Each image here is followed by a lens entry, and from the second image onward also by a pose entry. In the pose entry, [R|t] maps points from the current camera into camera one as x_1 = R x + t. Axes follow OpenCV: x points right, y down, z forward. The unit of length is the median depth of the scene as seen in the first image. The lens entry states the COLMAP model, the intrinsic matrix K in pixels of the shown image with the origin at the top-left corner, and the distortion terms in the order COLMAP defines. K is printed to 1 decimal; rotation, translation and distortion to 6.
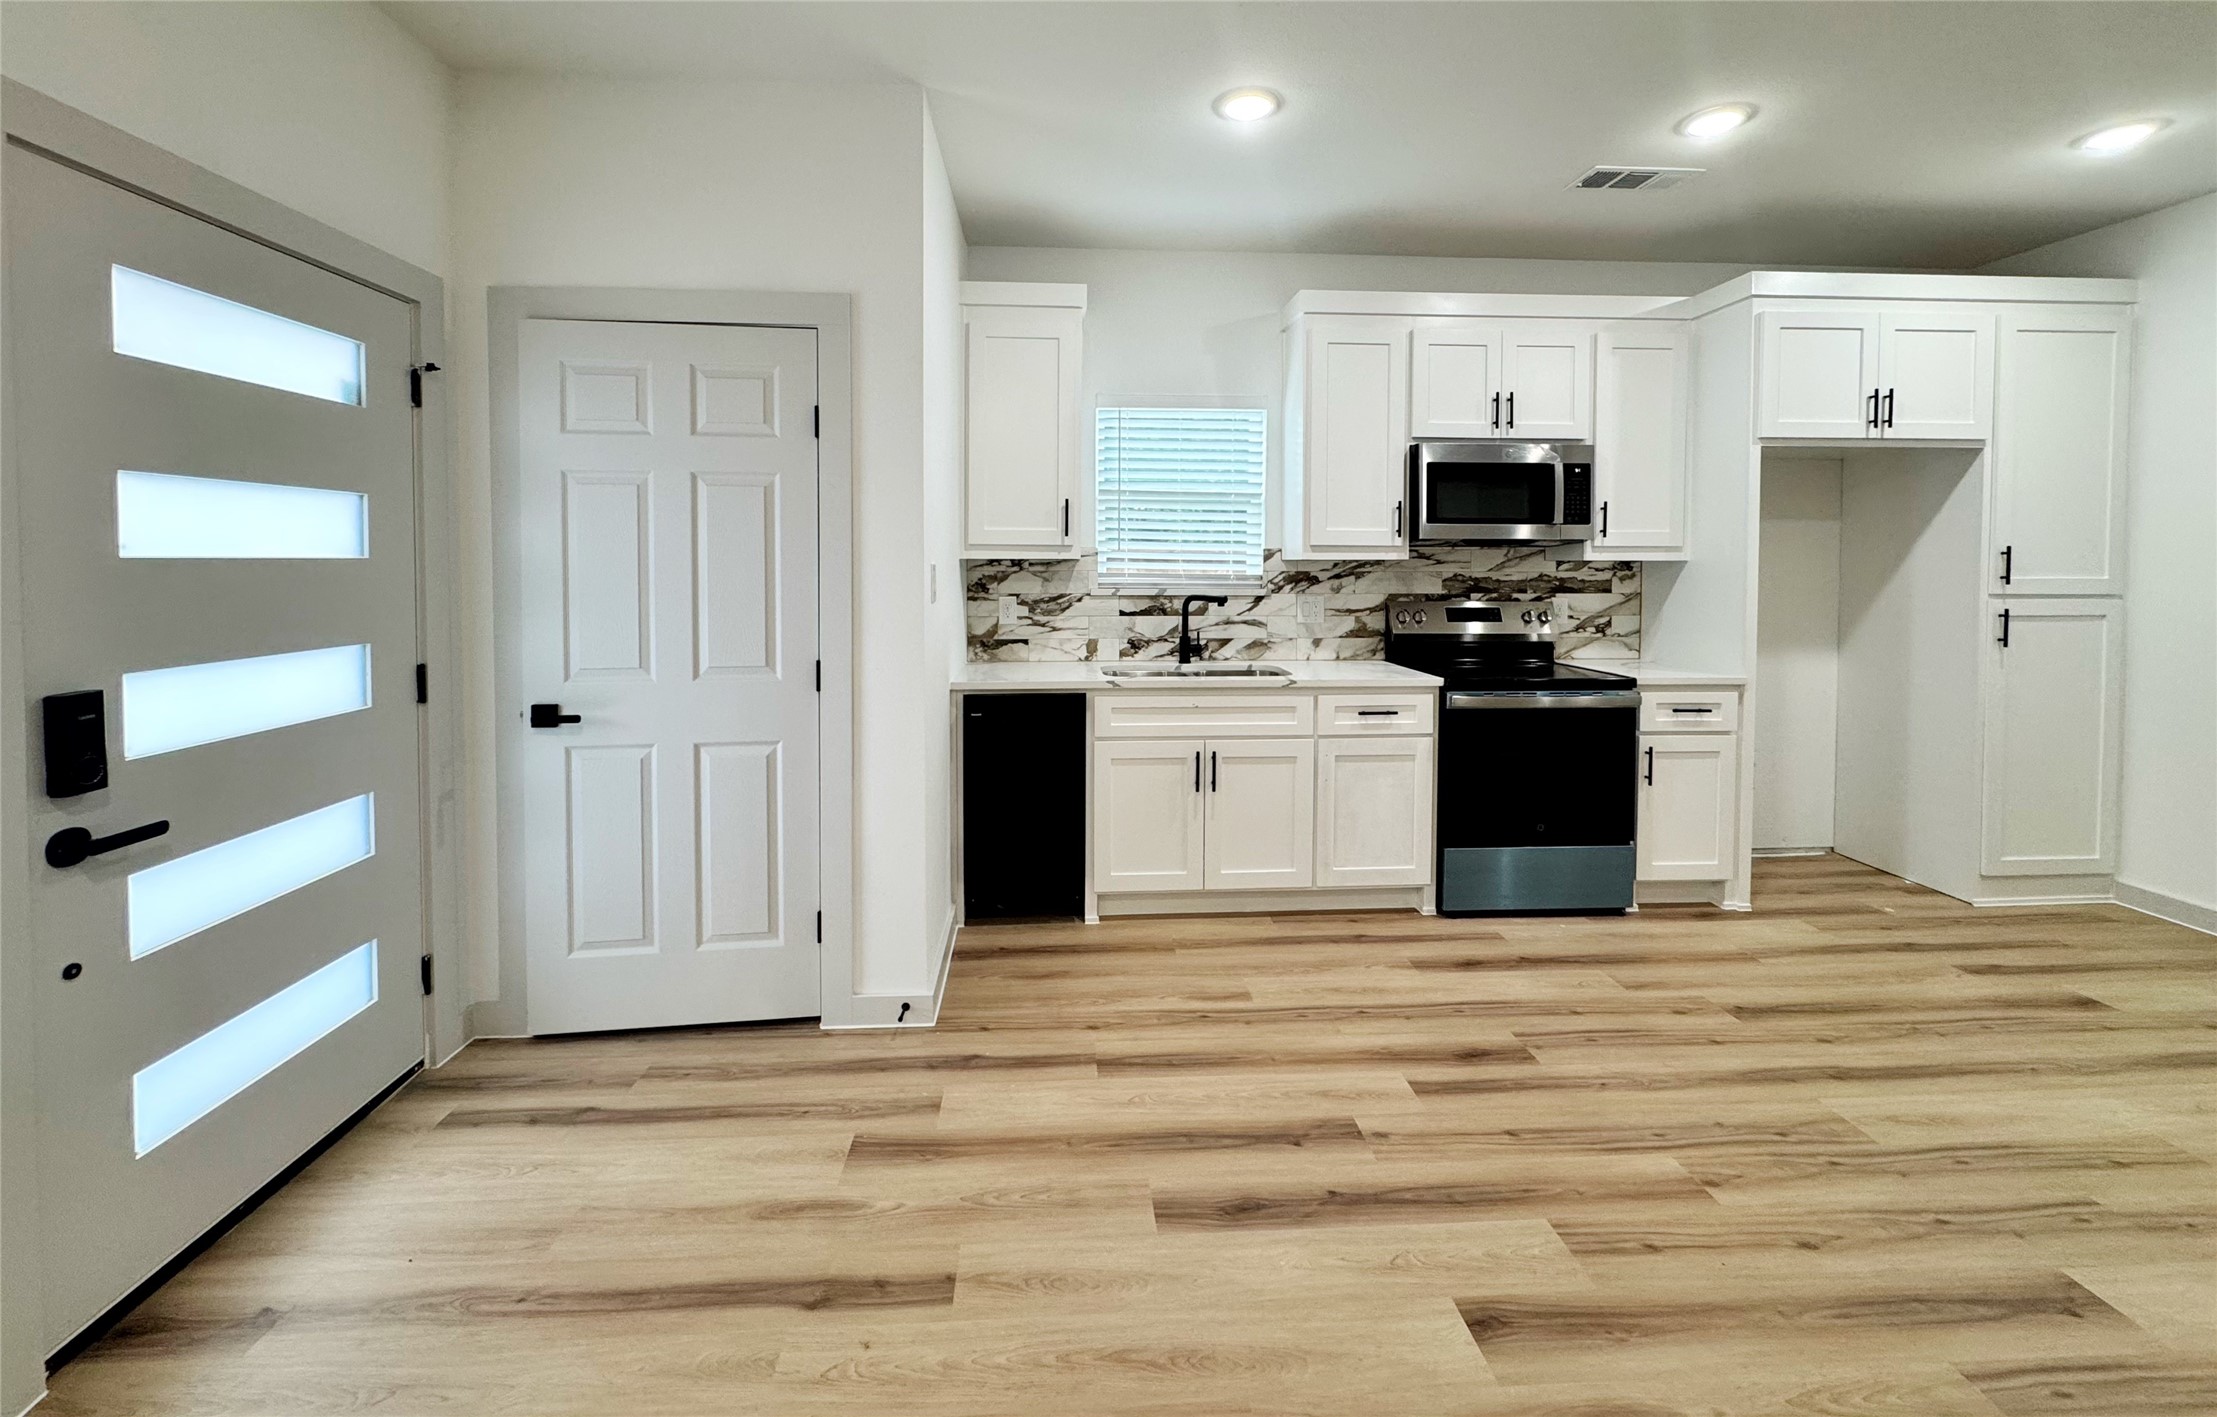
lens RADIAL K [[882.3, 0, 1101.8], [0, 882.3, 583.5], [0, 0, 1]] dist [-0.001859, 0.000820]
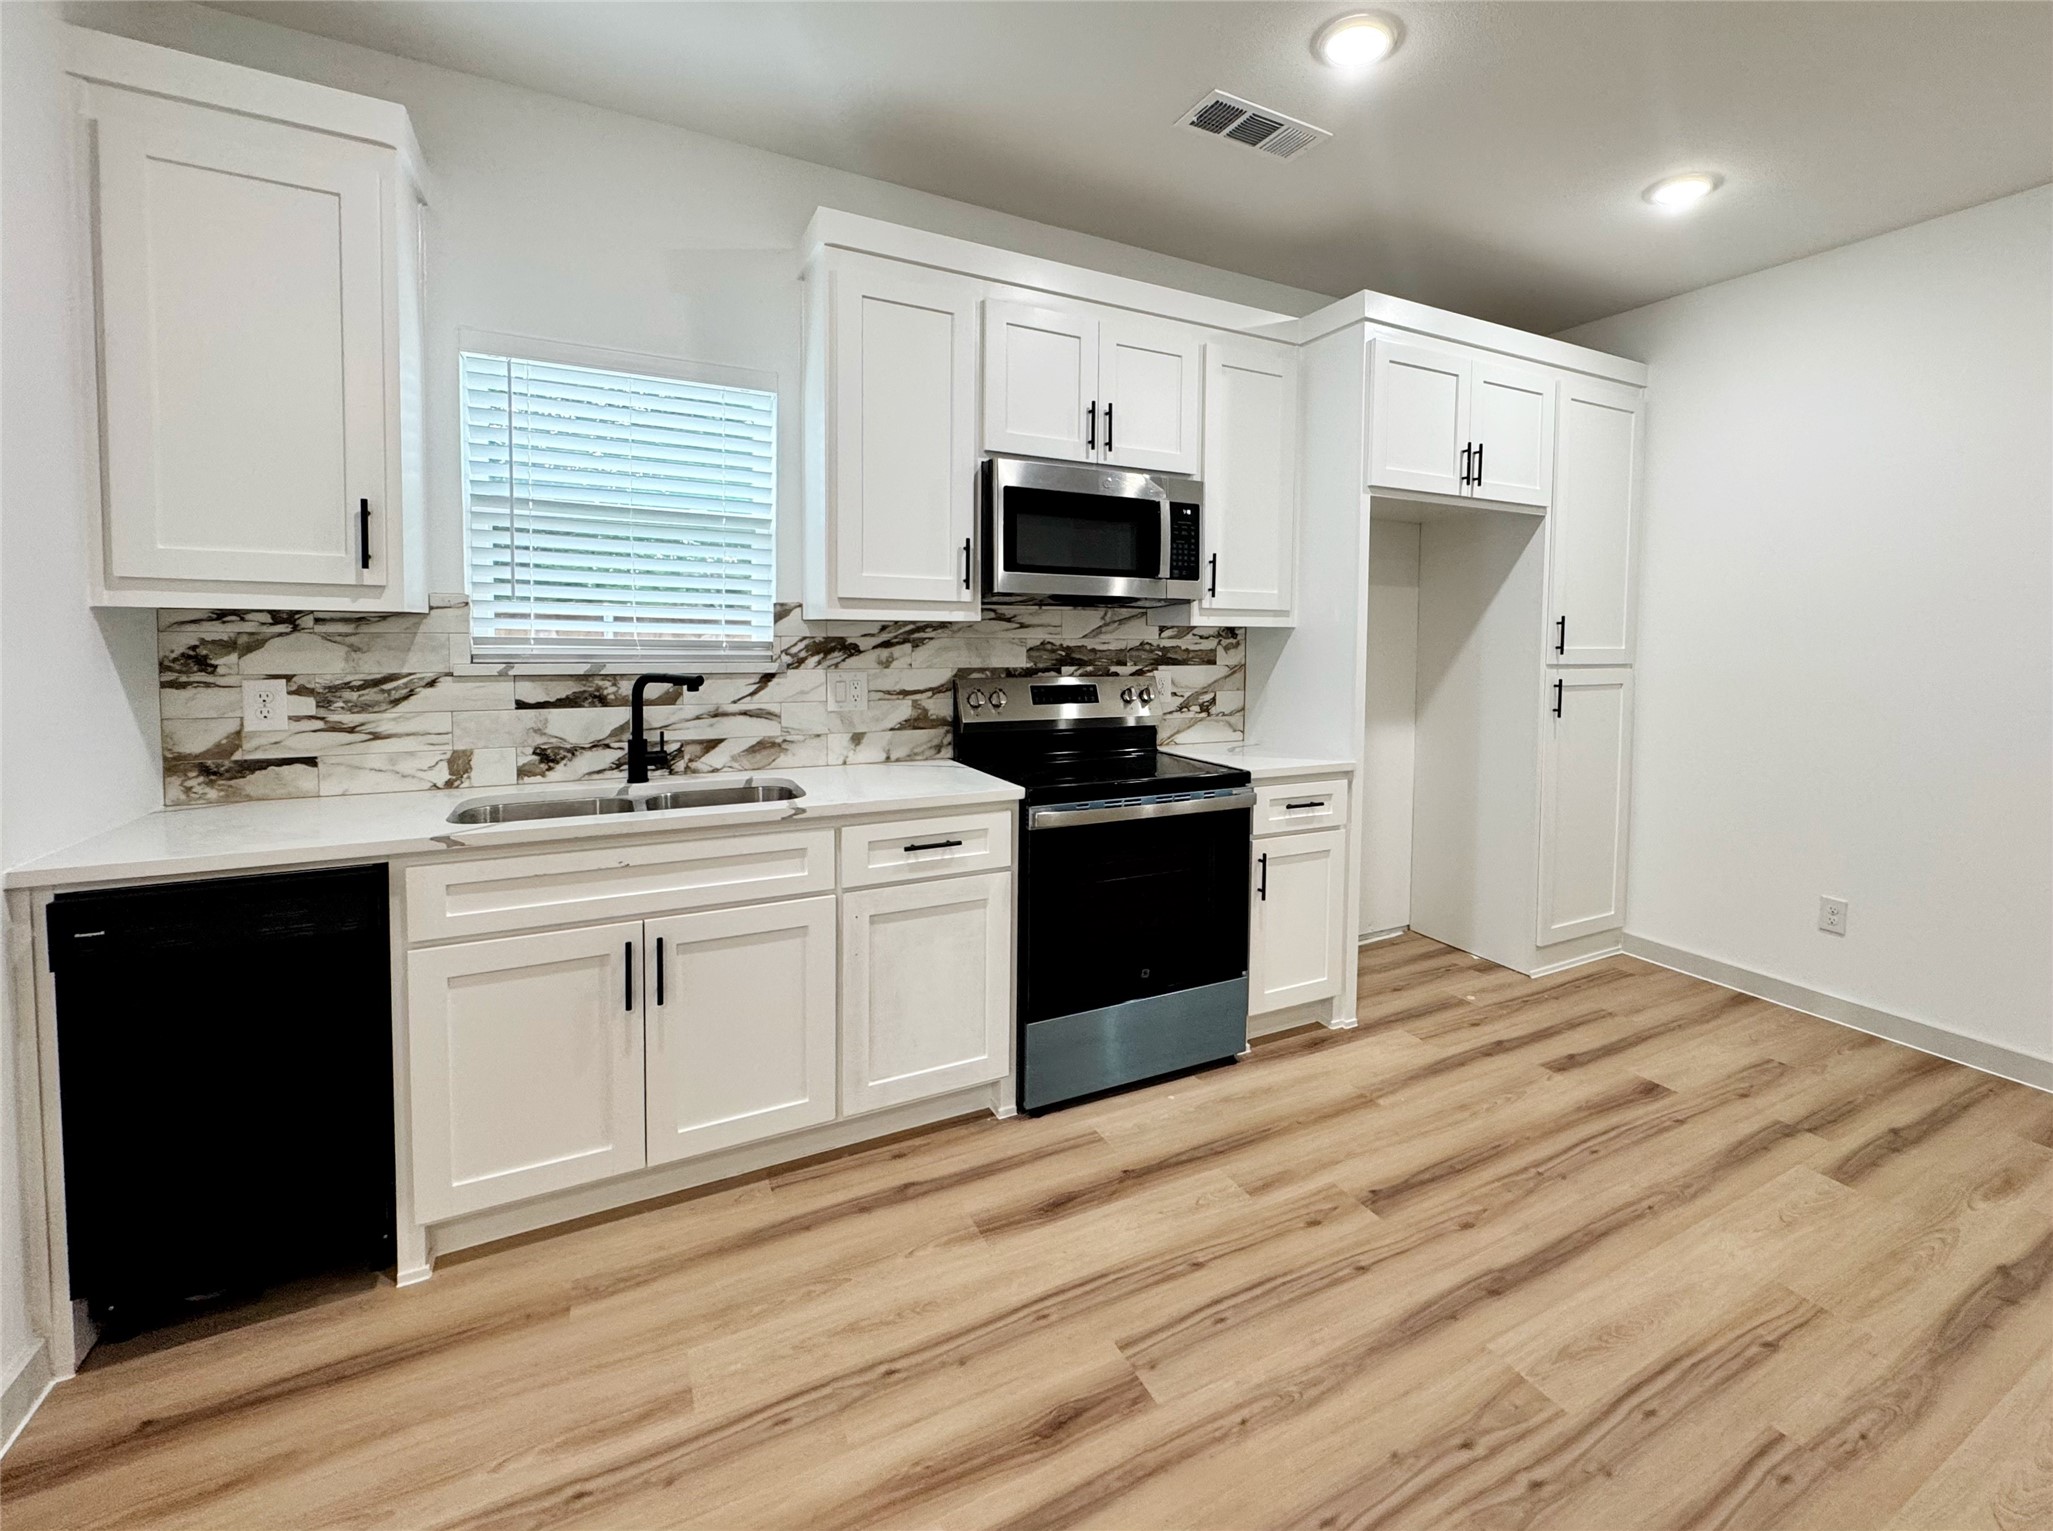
lens RADIAL K [[911.6, 0, 1131.4], [0, 911.6, 672.5], [0, 0, 1]] dist [-0.001207, 0.000164]
pose [[0.893603, -0.010961, 0.448725, 0.130742], [-0.000057, 0.999699, 0.024535, -0.003779], [-0.448859, -0.021950, 0.893333, 0.295782]]
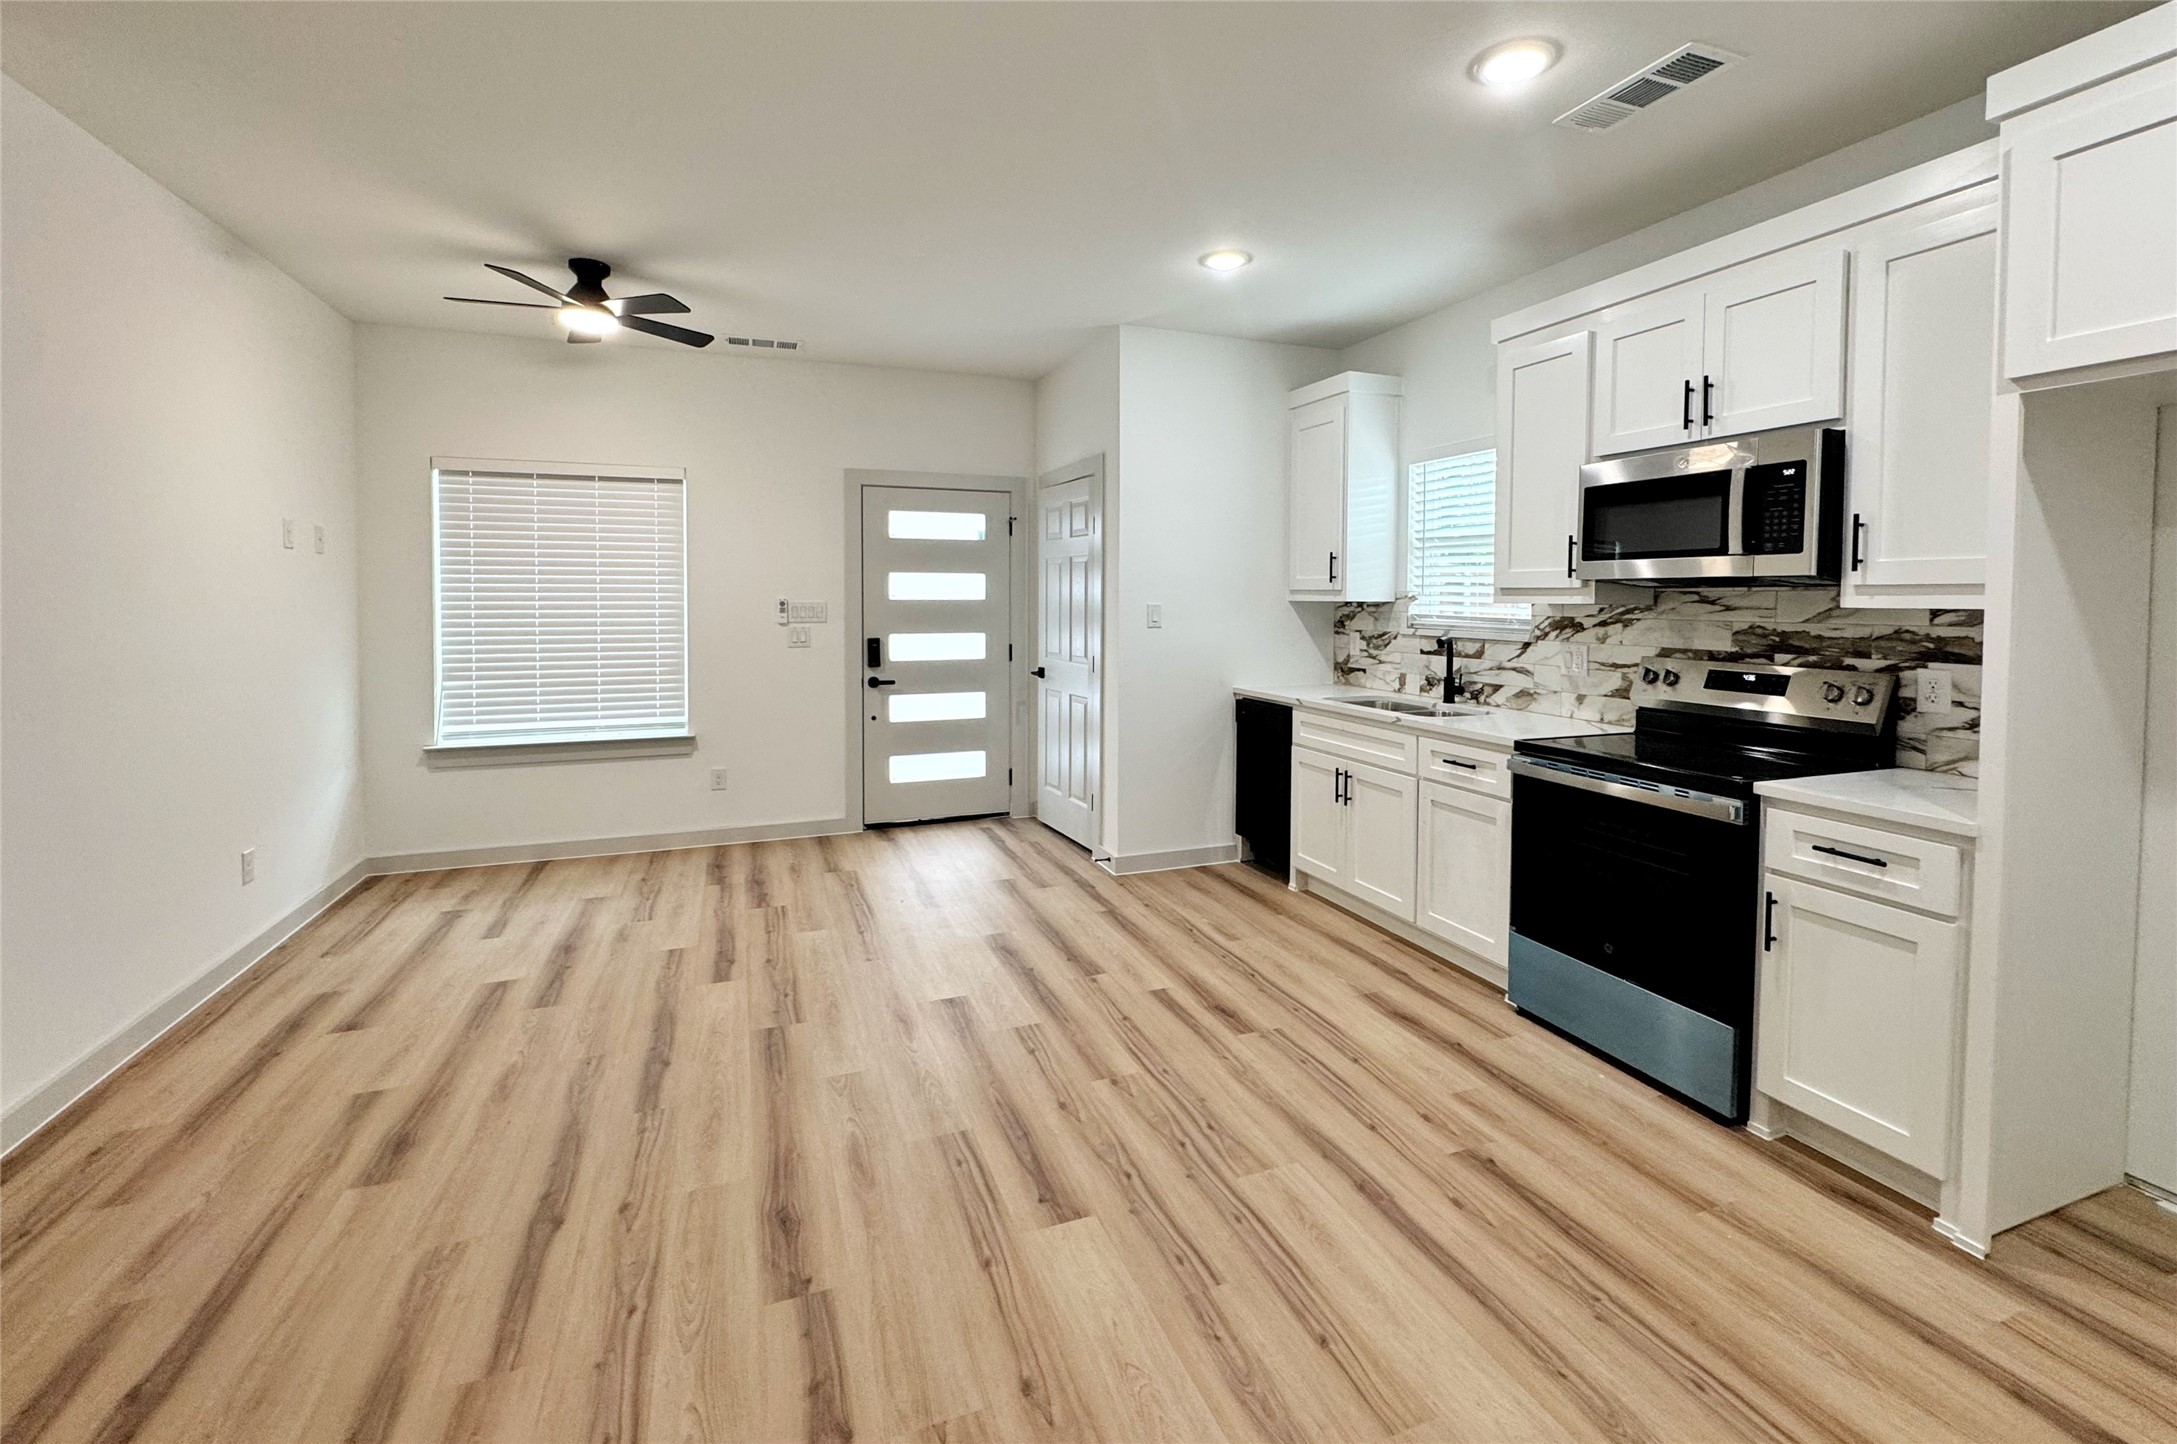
lens RADIAL K [[914.8, 0, 1084.0], [0, 914.8, 625.2], [0, 0, 1]] dist [-0.000427, 0.000157]
pose [[0.301568, 0.029840, -0.952977, 1.089083], [-0.028937, 0.999336, 0.022135, -0.013140], [0.953005, 0.020901, 0.302232, 0.298550]]
